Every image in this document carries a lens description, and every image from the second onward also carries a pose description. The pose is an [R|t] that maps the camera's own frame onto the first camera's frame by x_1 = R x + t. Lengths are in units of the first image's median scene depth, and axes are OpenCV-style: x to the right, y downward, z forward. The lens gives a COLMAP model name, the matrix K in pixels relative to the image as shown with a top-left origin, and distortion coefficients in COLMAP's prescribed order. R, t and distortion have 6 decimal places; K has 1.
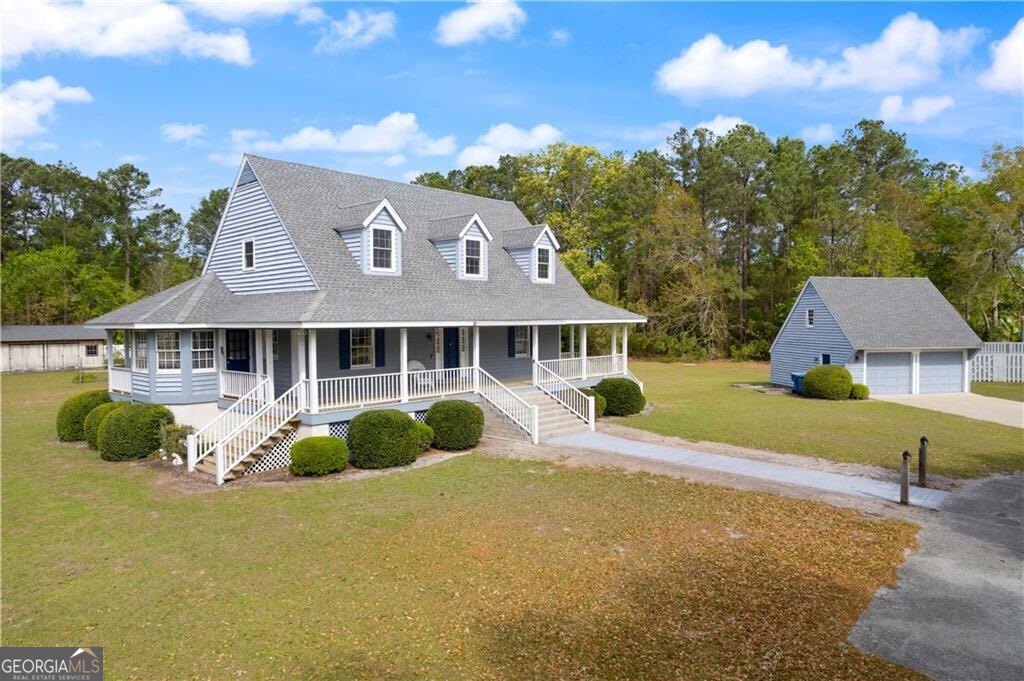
lens RADIAL K [[644.4, 0, 512.0], [0, 644.4, 340.5], [0, 0, 1]] dist [-0.036257, 0.001319]
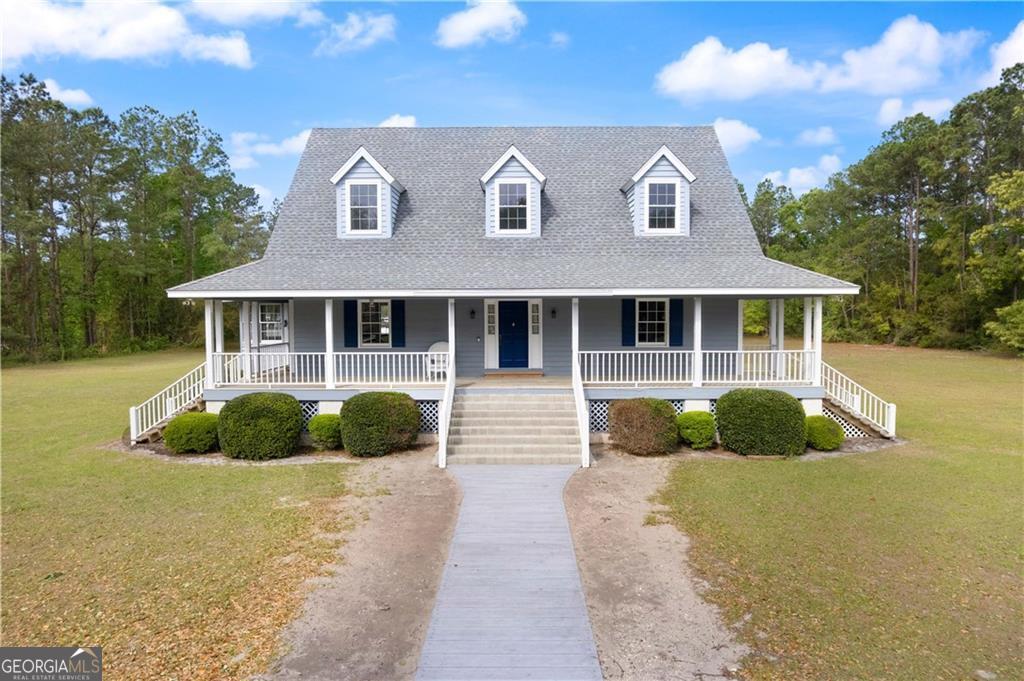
lens RADIAL K [[617.5, 0, 512.1], [0, 617.5, 323.4], [0, 0, 1]] dist [-0.000857, -0.000008]
pose [[0.681463, 0.043178, -0.730578, 0.379895], [-0.023598, 0.999035, 0.037033, -0.016040], [0.731472, -0.007996, 0.681825, 0.405964]]
